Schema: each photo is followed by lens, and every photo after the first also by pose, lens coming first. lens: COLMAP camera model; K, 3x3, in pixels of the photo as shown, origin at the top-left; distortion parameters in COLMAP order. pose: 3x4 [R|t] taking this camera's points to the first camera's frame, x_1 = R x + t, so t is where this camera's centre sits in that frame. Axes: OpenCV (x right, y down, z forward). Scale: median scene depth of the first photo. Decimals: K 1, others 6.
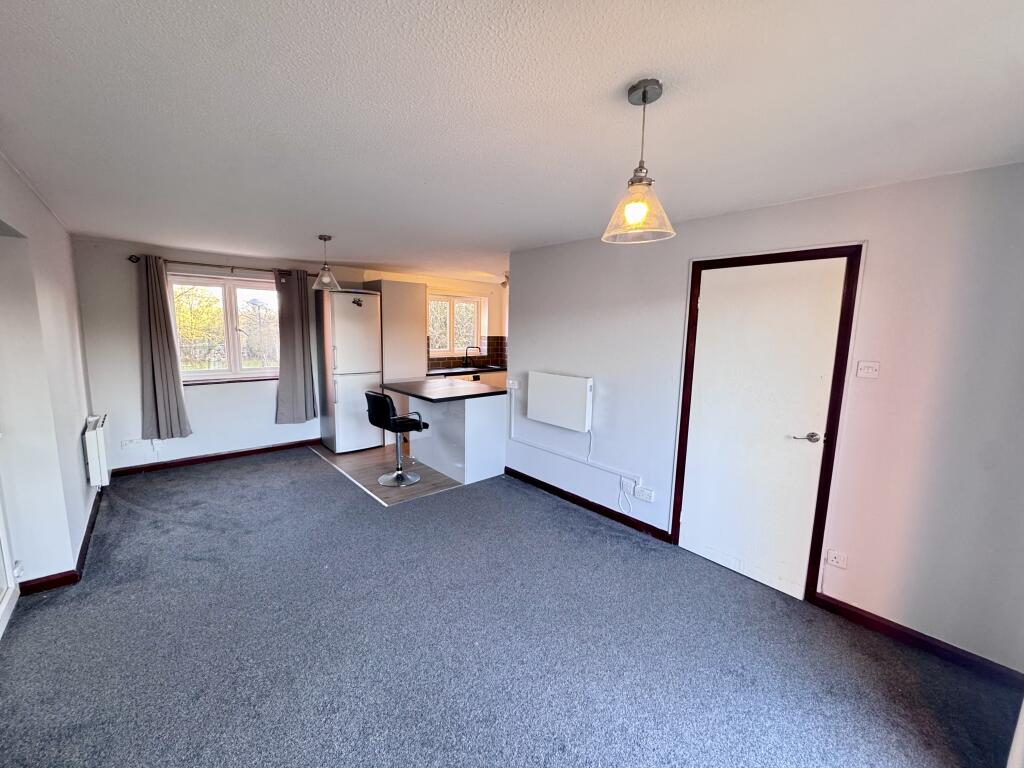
lens RADIAL K [[406.6, 0, 512.0], [0, 406.6, 384.0], [0, 0, 1]] dist [-0.003863, -0.000078]
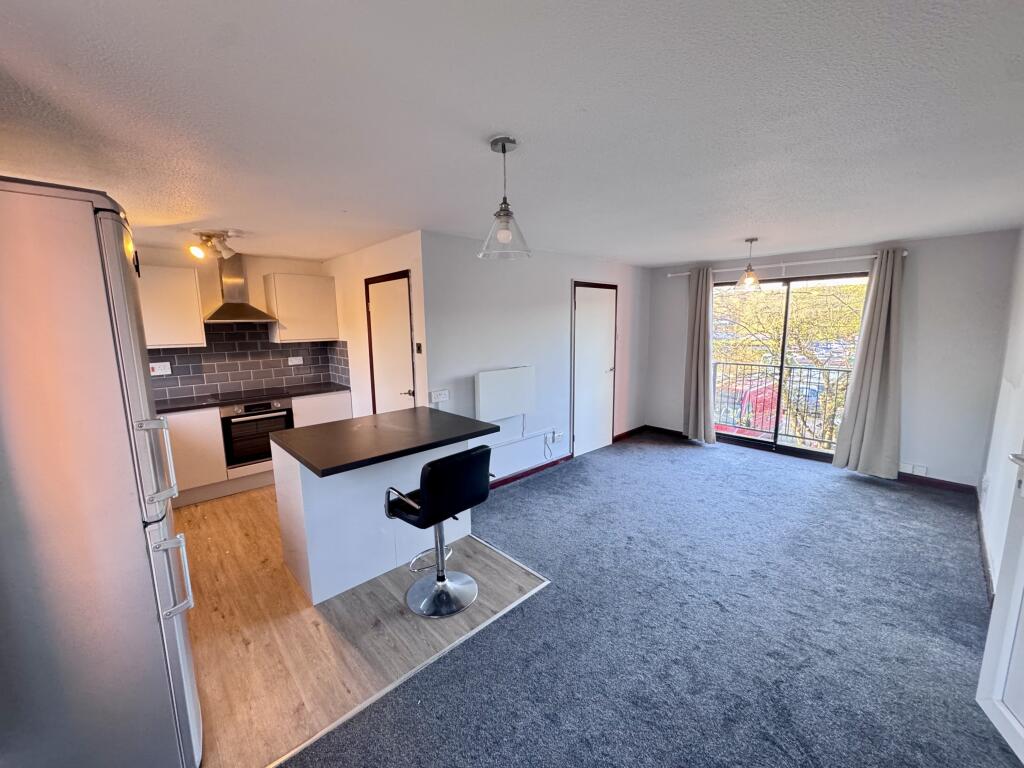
lens RADIAL K [[406.6, 0, 512.0], [0, 406.6, 384.0], [0, 0, 1]] dist [-0.003863, -0.000078]
pose [[-0.022995, -0.170932, 0.985015, -0.513249], [0.152679, 0.973117, 0.172431, -0.090395], [-0.988008, 0.154356, 0.003721, 0.547584]]
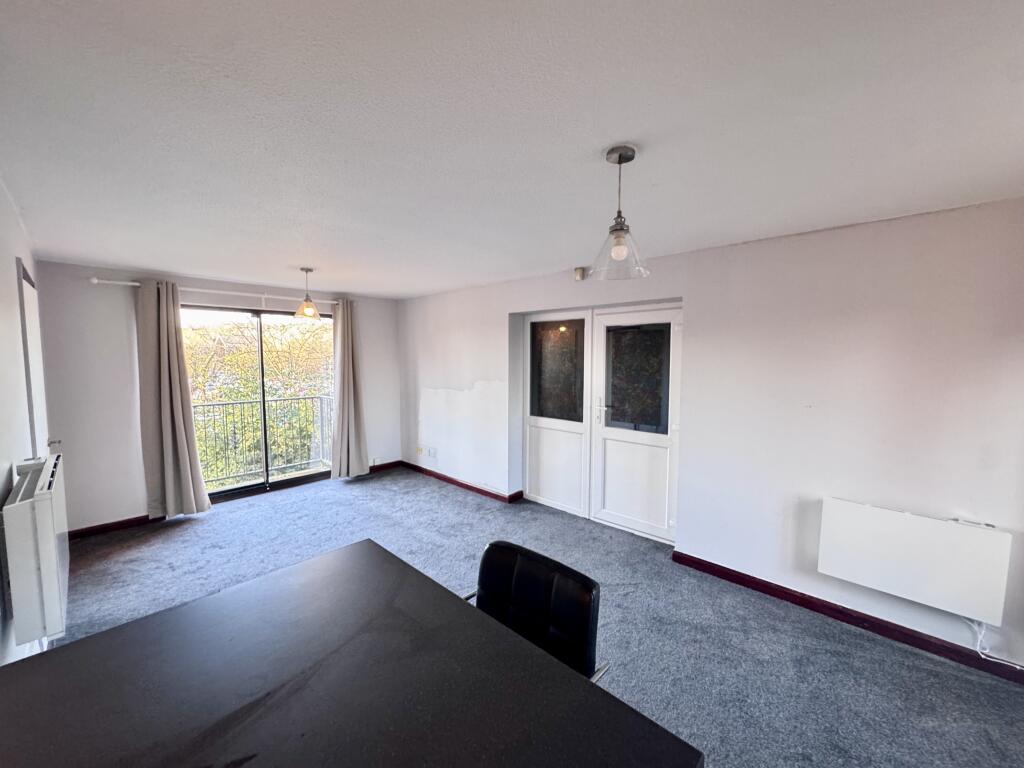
lens RADIAL K [[406.6, 0, 512.0], [0, 406.6, 384.0], [0, 0, 1]] dist [-0.003863, -0.000078]
pose [[-0.996440, -0.016590, -0.082657, -0.161831], [-0.033837, 0.976713, 0.211865, -0.112458], [0.077217, 0.213907, -0.973797, 0.777885]]
